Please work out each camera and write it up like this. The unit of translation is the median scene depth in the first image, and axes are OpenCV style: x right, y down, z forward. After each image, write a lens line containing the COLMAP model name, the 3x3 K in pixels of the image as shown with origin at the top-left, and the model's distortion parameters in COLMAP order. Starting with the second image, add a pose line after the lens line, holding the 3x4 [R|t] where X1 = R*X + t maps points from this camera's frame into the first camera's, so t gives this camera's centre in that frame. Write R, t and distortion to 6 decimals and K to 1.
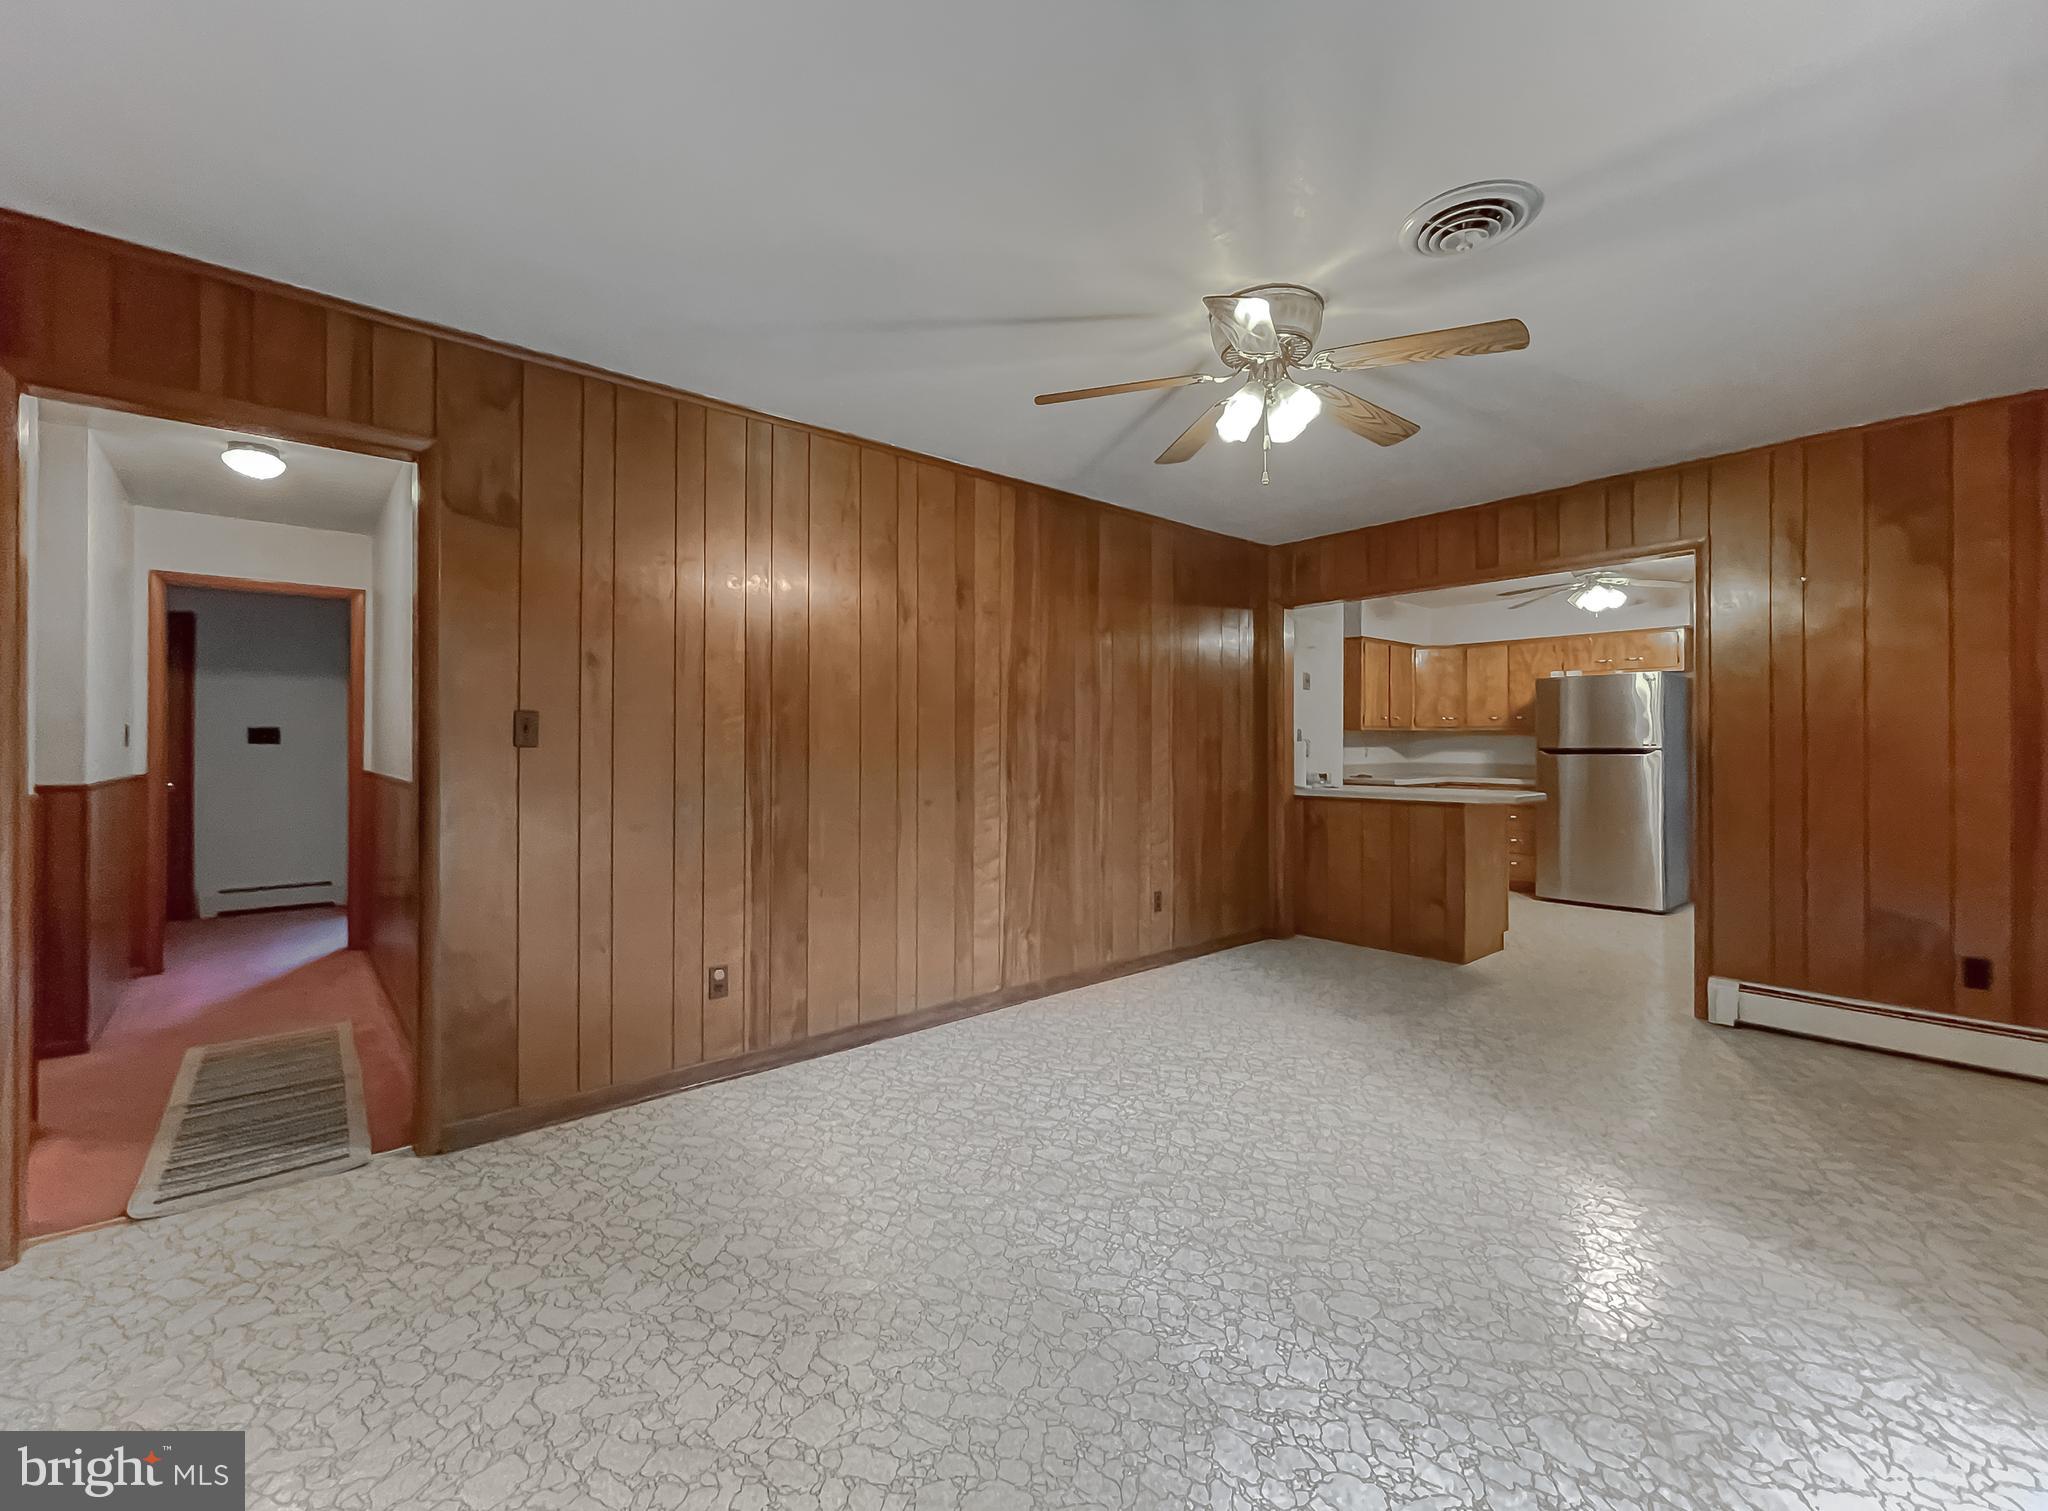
lens RADIAL K [[861.5, 0, 1014.2], [0, 861.5, 743.2], [0, 0, 1]] dist [-0.000059, 0.000417]
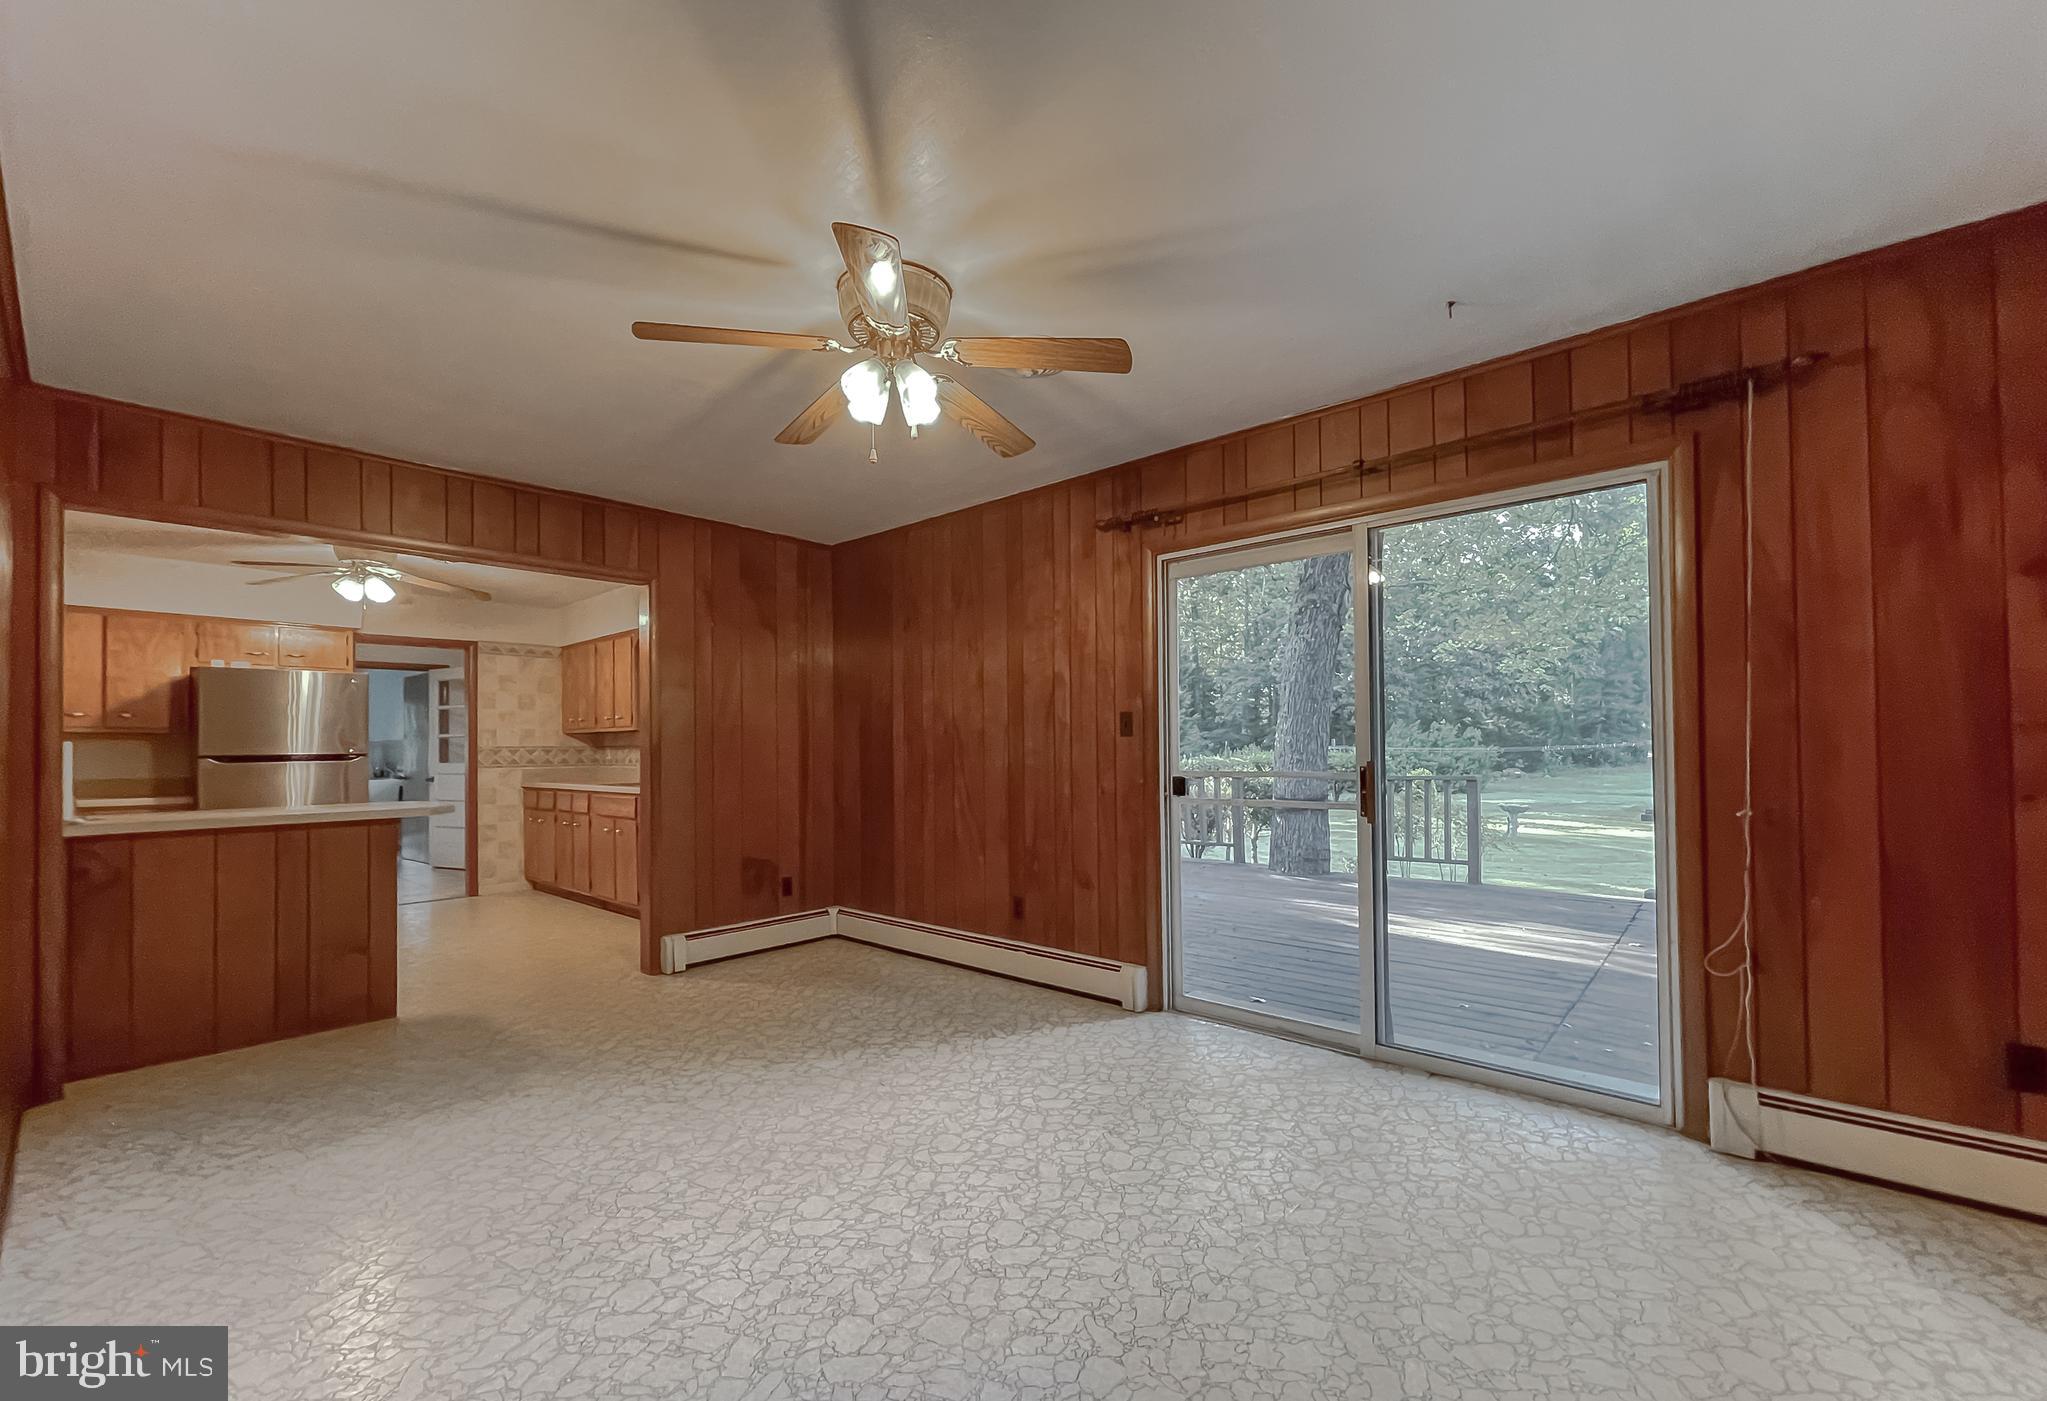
lens RADIAL K [[848.5, 0, 1009.3], [0, 848.5, 744.6], [0, 0, 1]] dist [0.000475, -0.000013]
pose [[-0.121444, 0.006953, 0.992574, -0.566869], [0.006855, 0.999957, -0.006165, 0.013656], [-0.992575, 0.006056, -0.121487, 0.847789]]
